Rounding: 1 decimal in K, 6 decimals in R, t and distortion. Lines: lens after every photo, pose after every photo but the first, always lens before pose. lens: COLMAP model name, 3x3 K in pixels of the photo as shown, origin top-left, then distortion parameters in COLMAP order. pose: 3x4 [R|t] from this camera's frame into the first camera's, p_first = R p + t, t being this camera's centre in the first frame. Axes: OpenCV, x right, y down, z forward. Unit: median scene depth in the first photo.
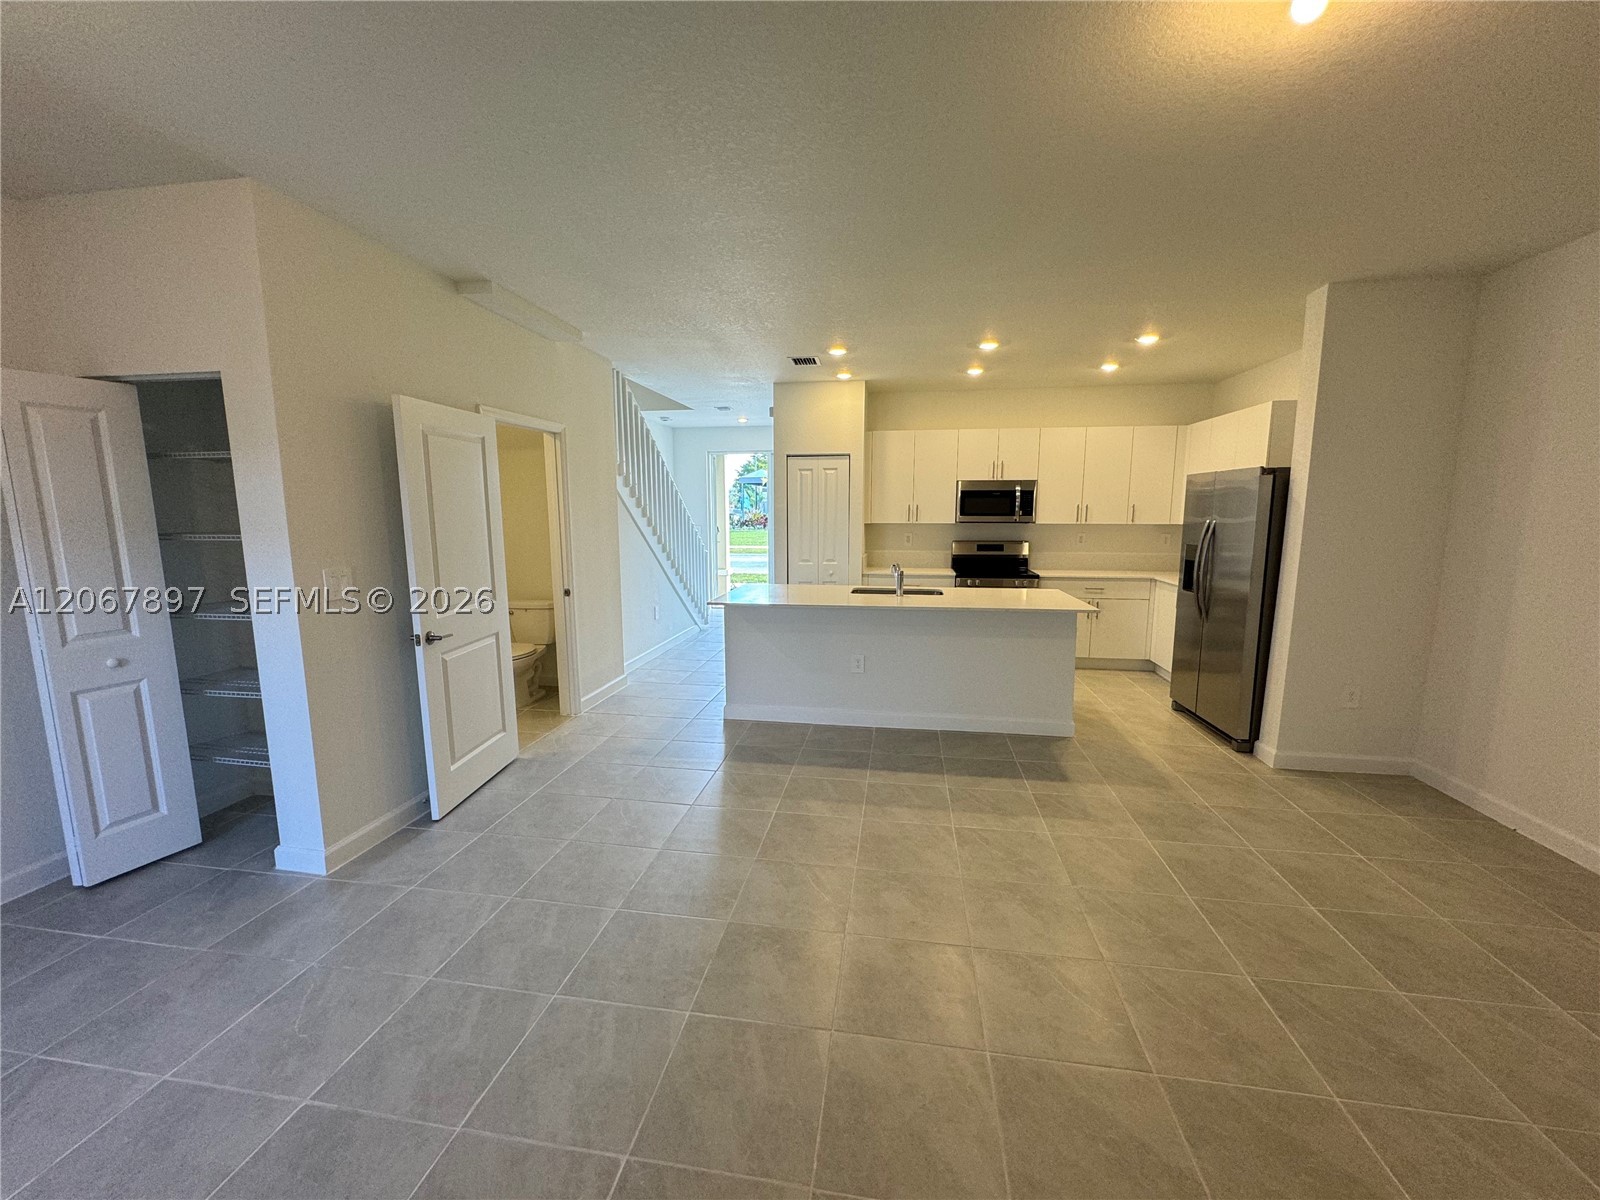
lens RADIAL K [[636.8, 0, 800.0], [0, 636.8, 600.0], [0, 0, 1]] dist [-0.001955, 0.000017]
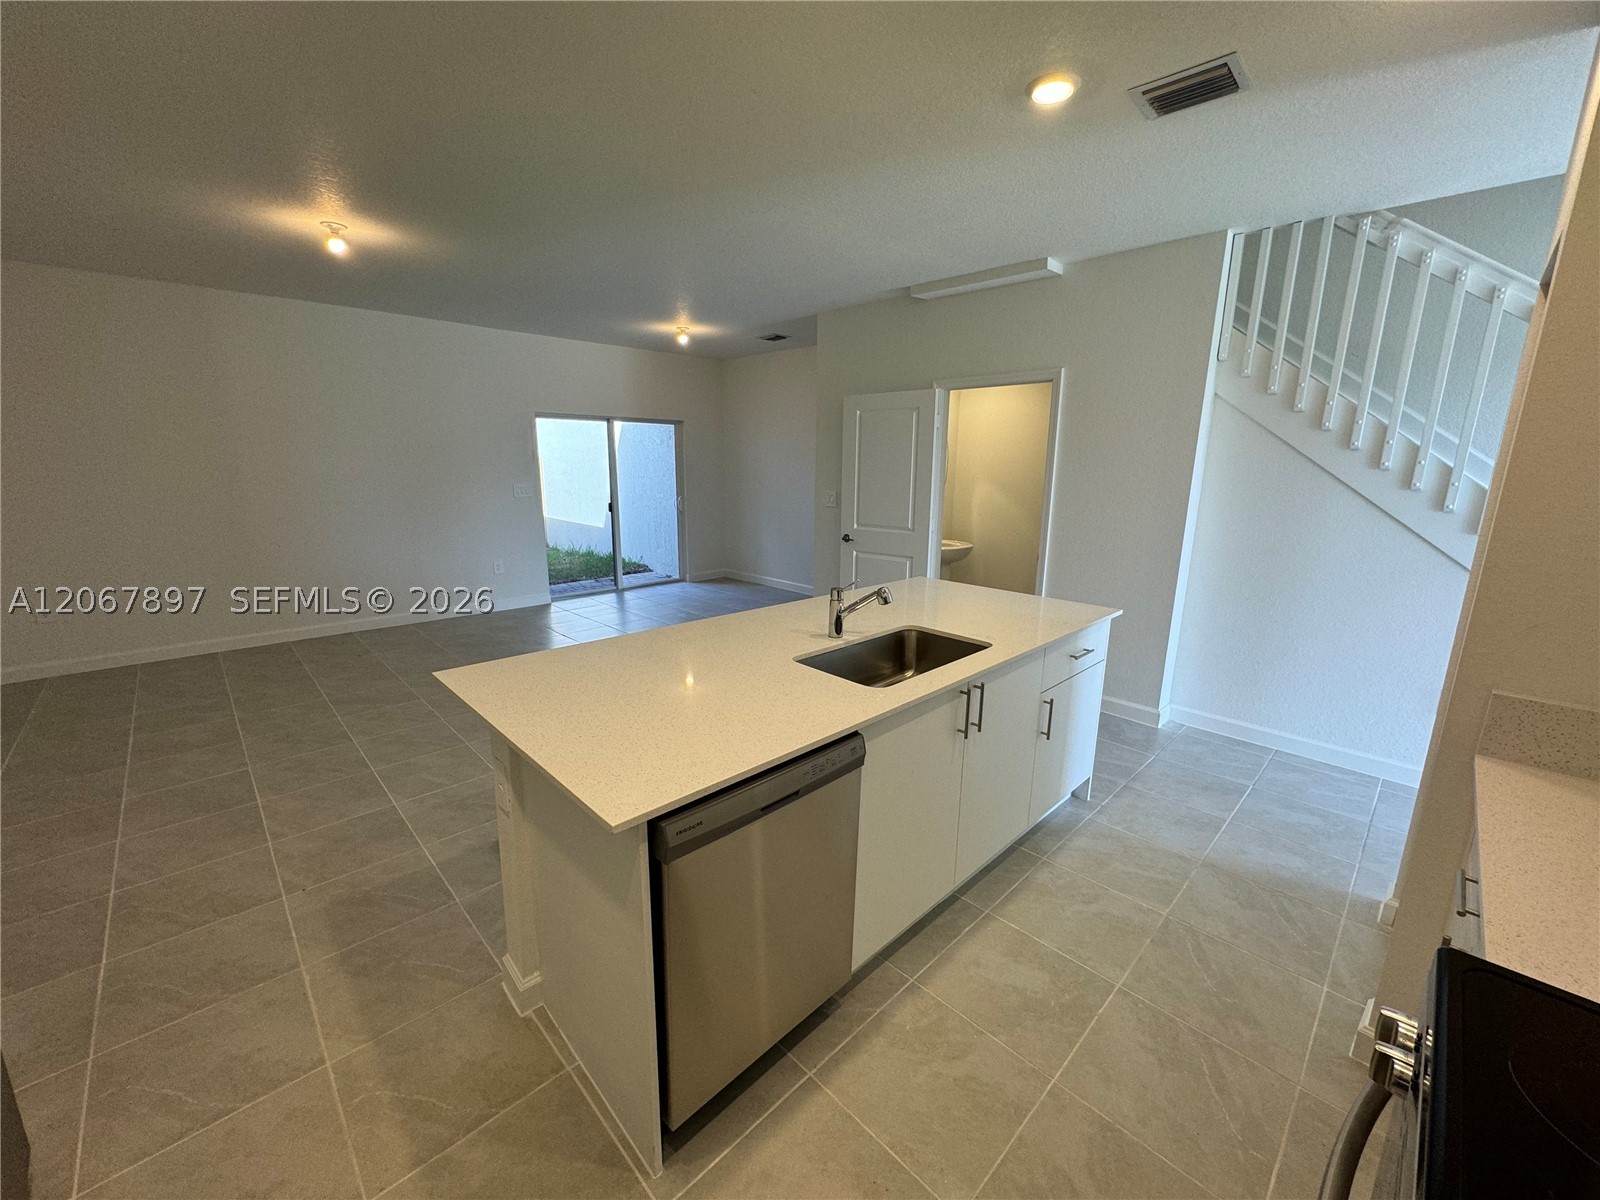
lens RADIAL K [[635.3, 0, 803.0], [0, 635.3, 603.0], [0, 0, 1]] dist [-0.006978, -0.000191]
pose [[-0.593145, 0.171023, -0.786721, 0.568448], [-0.126994, 0.945069, 0.301192, -0.181558], [0.795017, 0.278559, -0.538844, 1.239059]]
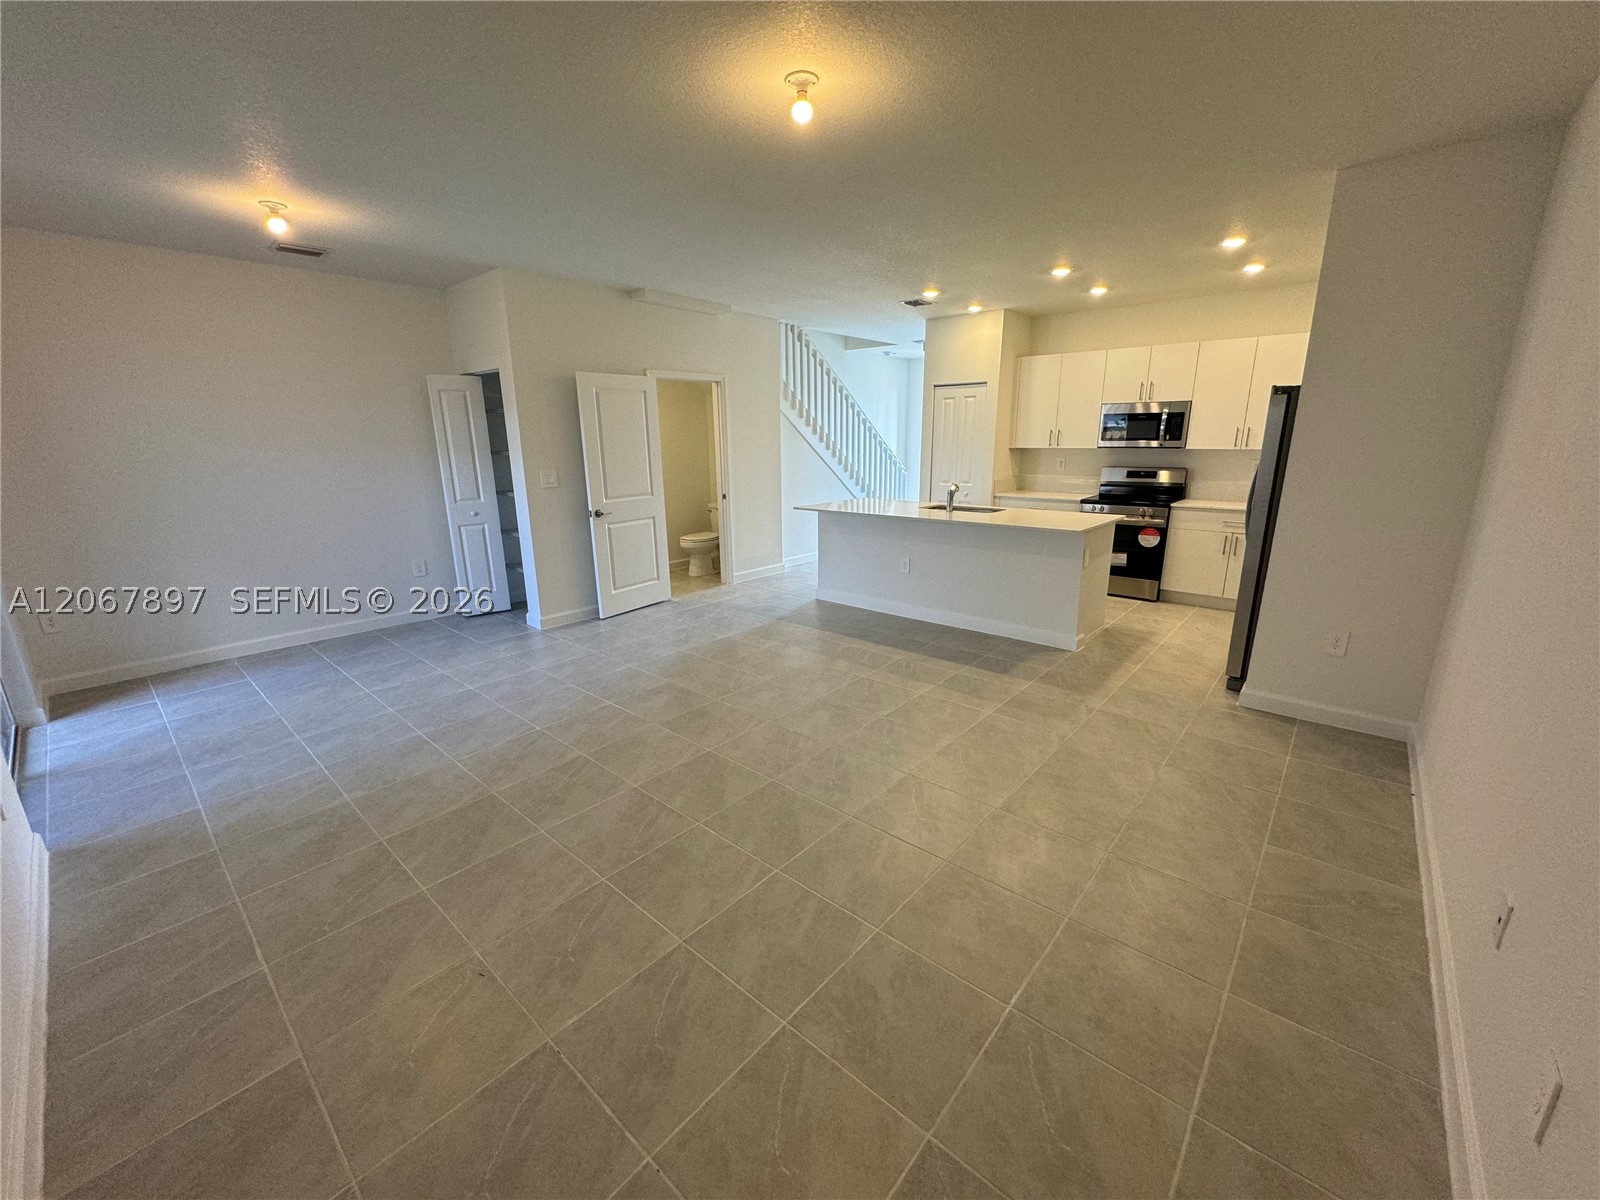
lens RADIAL K [[634.9, 0, 800.2], [0, 634.9, 600.8], [0, 0, 1]] dist [0.000103, 0.000255]
pose [[0.848701, 0.127134, -0.513366, 0.536493], [-0.066640, 0.988648, 0.134666, 0.016371], [0.524658, -0.080080, 0.847538, -0.134154]]
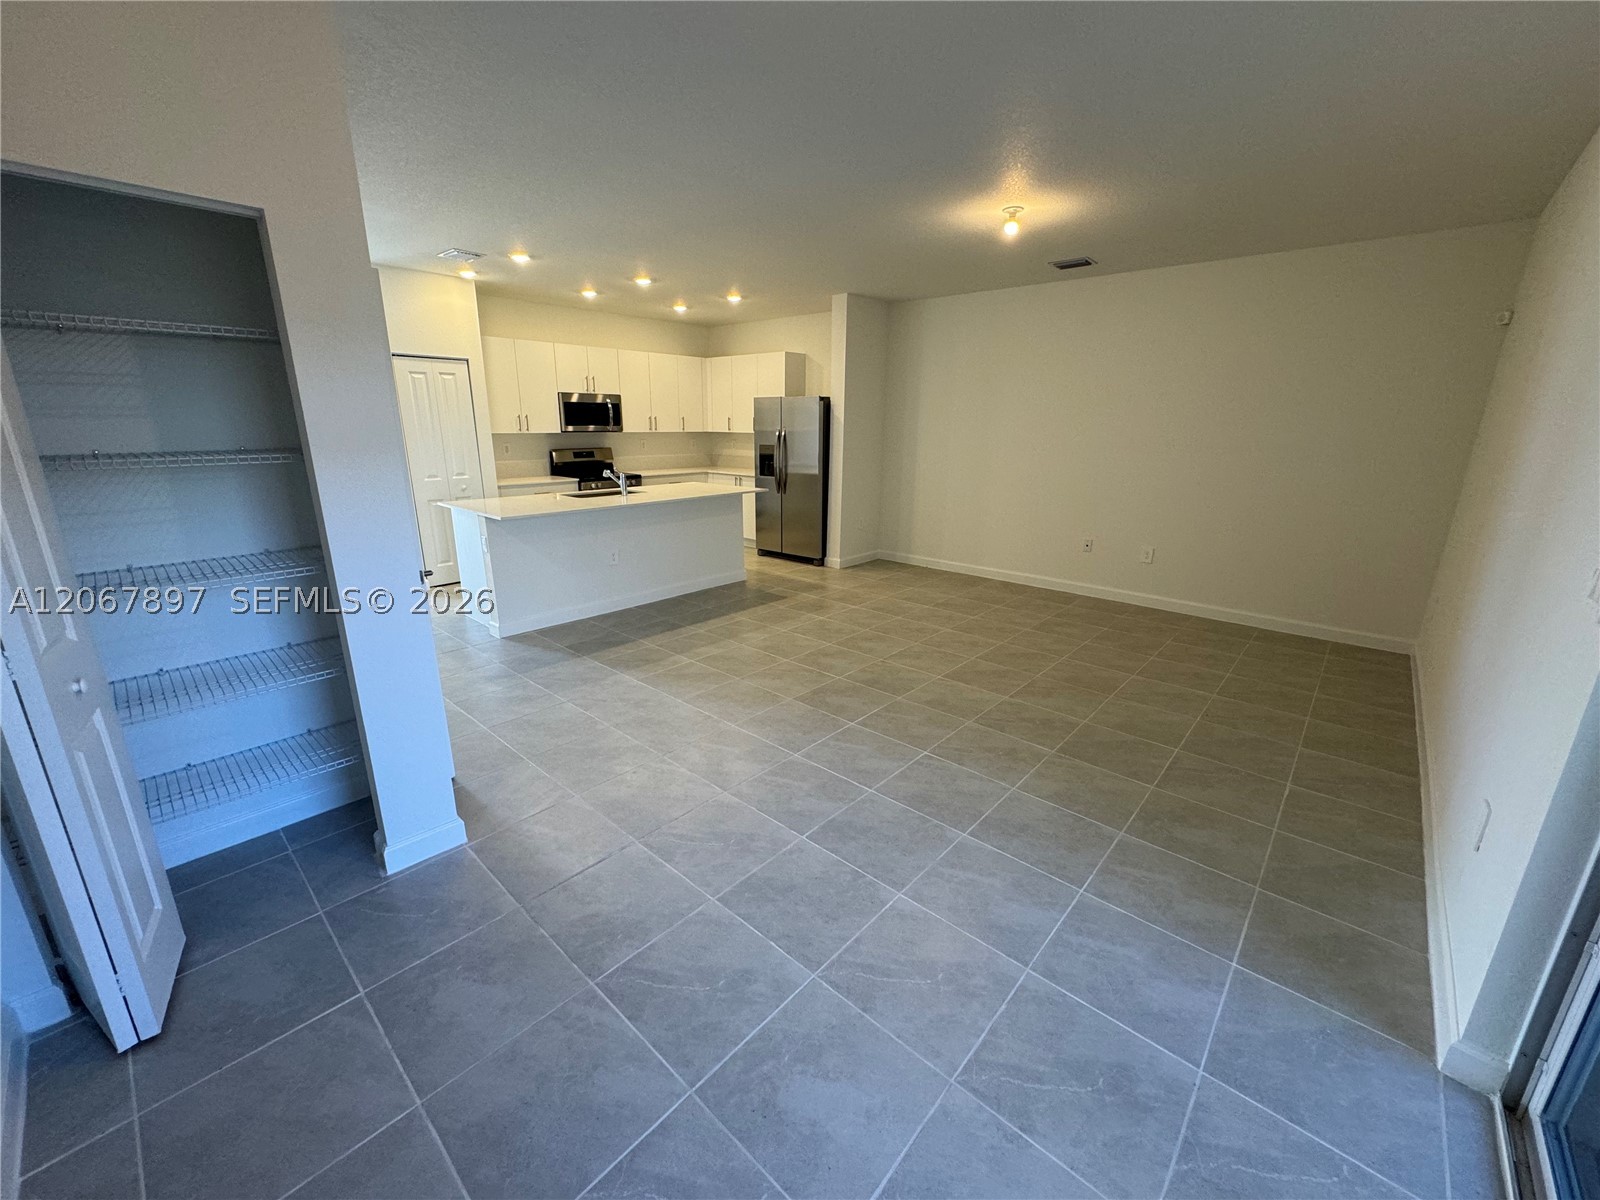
lens RADIAL K [[636.8, 0, 800.0], [0, 636.8, 600.0], [0, 0, 1]] dist [-0.001955, 0.000017]
pose [[0.542712, -0.221568, 0.810168, -0.661871], [0.109573, 0.975012, 0.193249, -0.009829], [-0.832741, -0.016106, 0.553429, 0.072289]]
